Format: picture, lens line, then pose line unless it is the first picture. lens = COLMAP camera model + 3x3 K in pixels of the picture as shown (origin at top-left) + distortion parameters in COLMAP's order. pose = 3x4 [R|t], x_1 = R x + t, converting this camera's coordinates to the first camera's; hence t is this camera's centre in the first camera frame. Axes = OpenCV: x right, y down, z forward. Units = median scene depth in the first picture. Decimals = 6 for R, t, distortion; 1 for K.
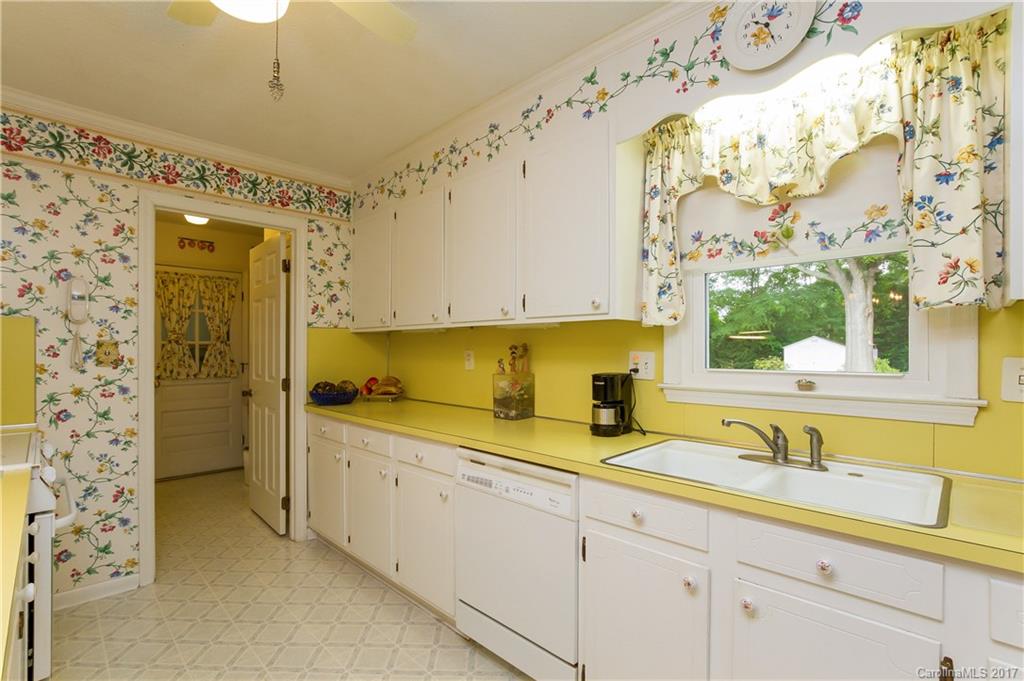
lens RADIAL K [[472.9, 0, 504.8], [0, 472.9, 341.0], [0, 0, 1]] dist [-0.015411, 0.002429]
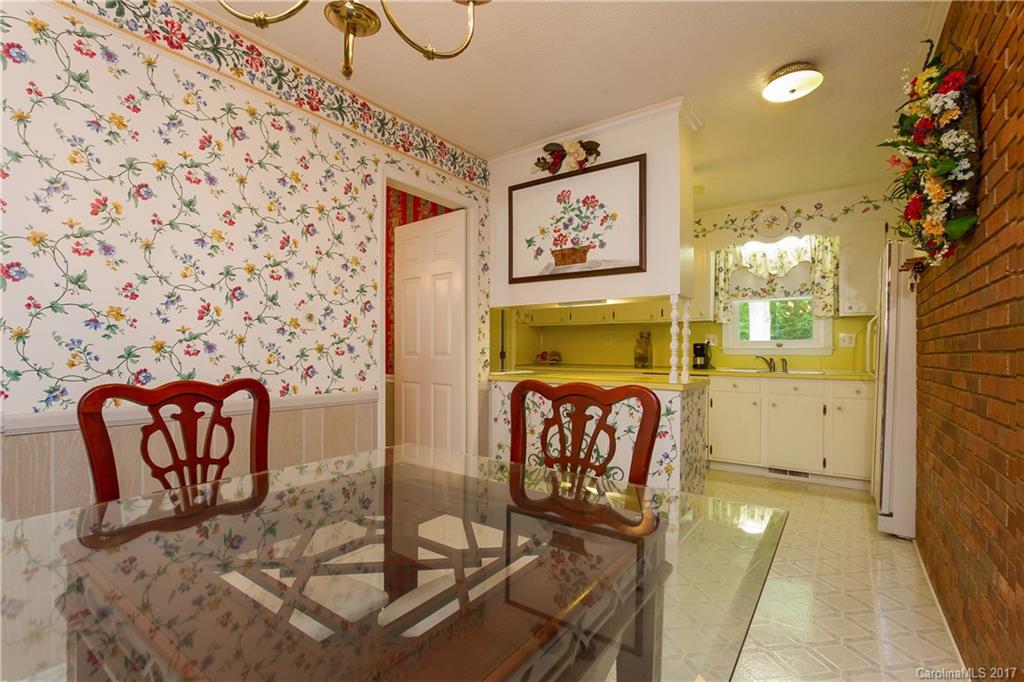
lens RADIAL K [[472.9, 0, 515.5], [0, 472.9, 341.3], [0, 0, 1]] dist [-0.015411, 0.002429]
pose [[0.983929, 0.003840, 0.178519, -1.360309], [-0.003410, 0.999991, -0.002713, 0.083872], [-0.178528, 0.002061, 0.983933, -1.426061]]
